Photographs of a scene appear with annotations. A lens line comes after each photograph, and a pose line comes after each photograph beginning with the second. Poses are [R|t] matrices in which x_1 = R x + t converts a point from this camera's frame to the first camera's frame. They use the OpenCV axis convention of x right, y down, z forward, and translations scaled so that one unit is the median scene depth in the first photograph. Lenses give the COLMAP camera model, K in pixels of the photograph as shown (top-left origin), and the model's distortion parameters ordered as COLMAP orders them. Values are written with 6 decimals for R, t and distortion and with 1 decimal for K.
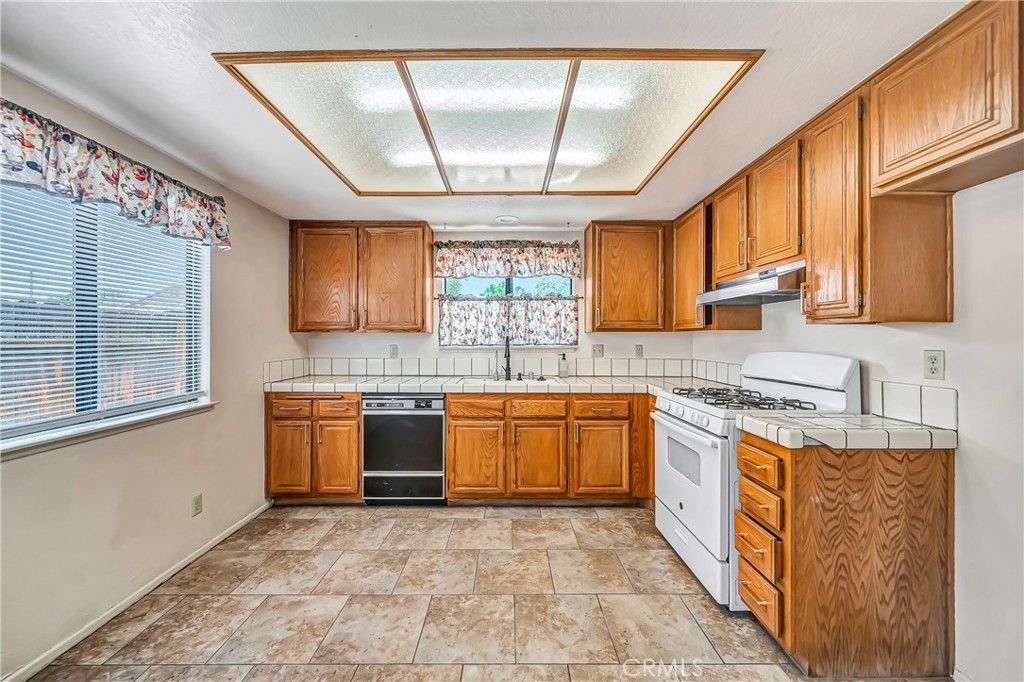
lens RADIAL K [[377.9, 0, 506.8], [0, 377.9, 336.6], [0, 0, 1]] dist [-0.007459, 0.000095]
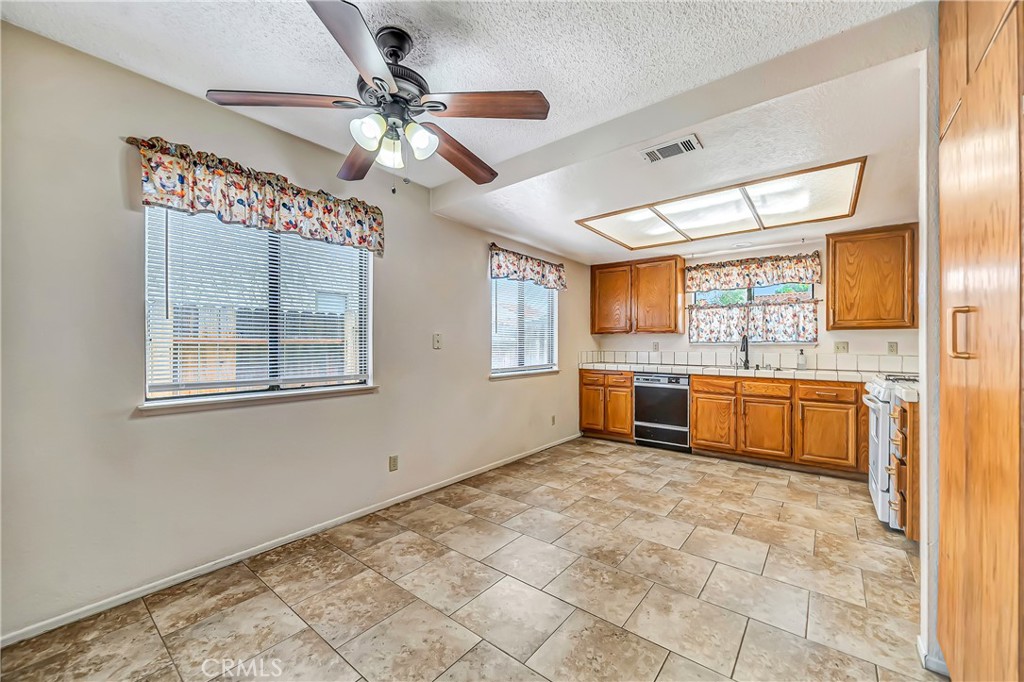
lens RADIAL K [[394.3, 0, 517.9], [0, 394.3, 345.3], [0, 0, 1]] dist [0.000495, 0.000019]
pose [[0.791631, 0.002638, -0.610994, 0.238376], [0.001310, 0.999981, 0.006015, 0.028296], [0.610998, -0.005562, 0.791612, -0.597297]]
